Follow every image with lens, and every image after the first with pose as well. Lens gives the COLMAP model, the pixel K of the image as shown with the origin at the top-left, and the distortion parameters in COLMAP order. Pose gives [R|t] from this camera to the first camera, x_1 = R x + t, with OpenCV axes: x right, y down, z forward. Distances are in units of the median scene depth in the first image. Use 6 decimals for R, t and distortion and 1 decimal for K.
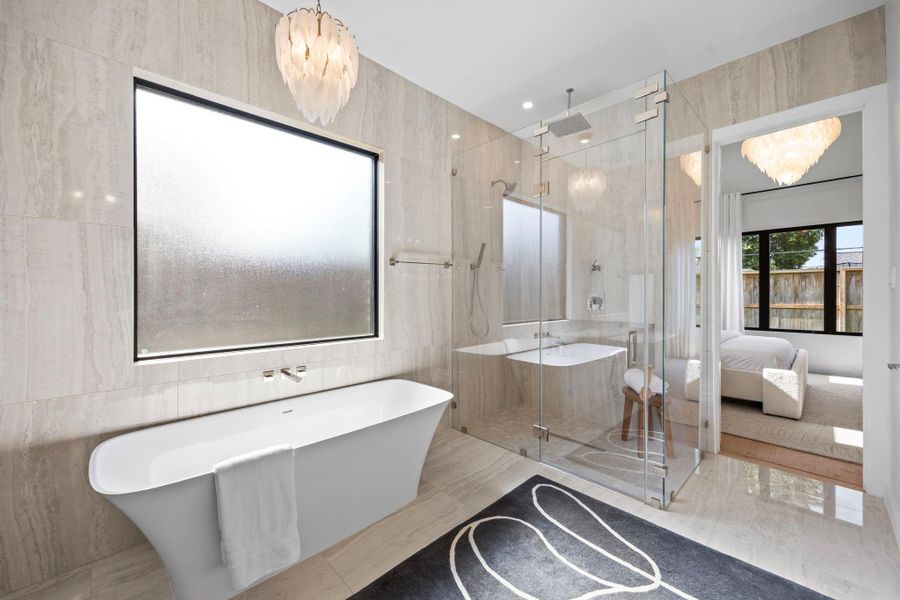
lens RADIAL K [[350.9, 0, 452.2], [0, 350.9, 297.8], [0, 0, 1]] dist [0.001388, -0.000266]
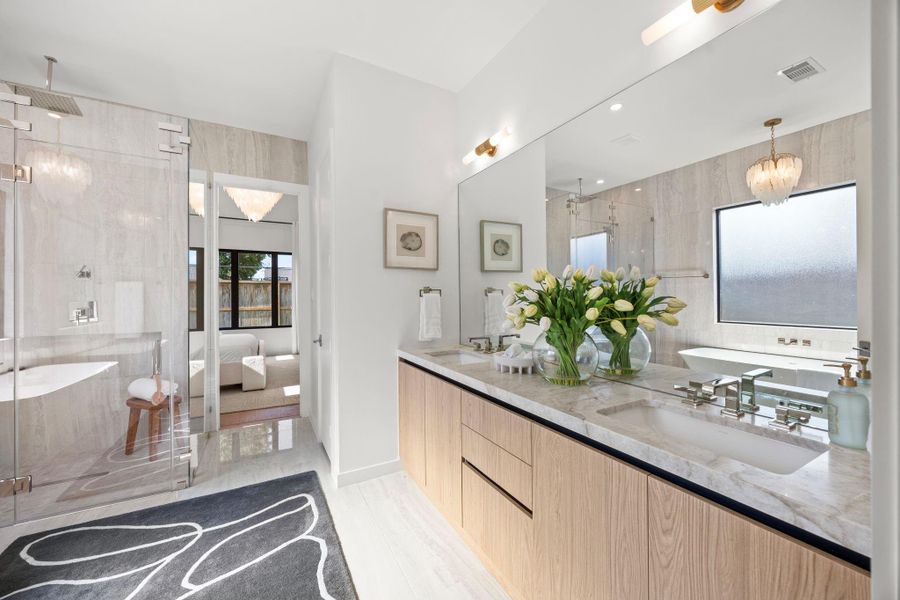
lens RADIAL K [[350.9, 0, 452.4], [0, 350.9, 298.2], [0, 0, 1]] dist [0.001388, -0.000266]
pose [[0.251562, -0.003126, 0.967836, -0.229805], [0.010072, 0.999949, 0.000612, -0.018232], [-0.967789, 0.009595, 0.251581, -0.118659]]
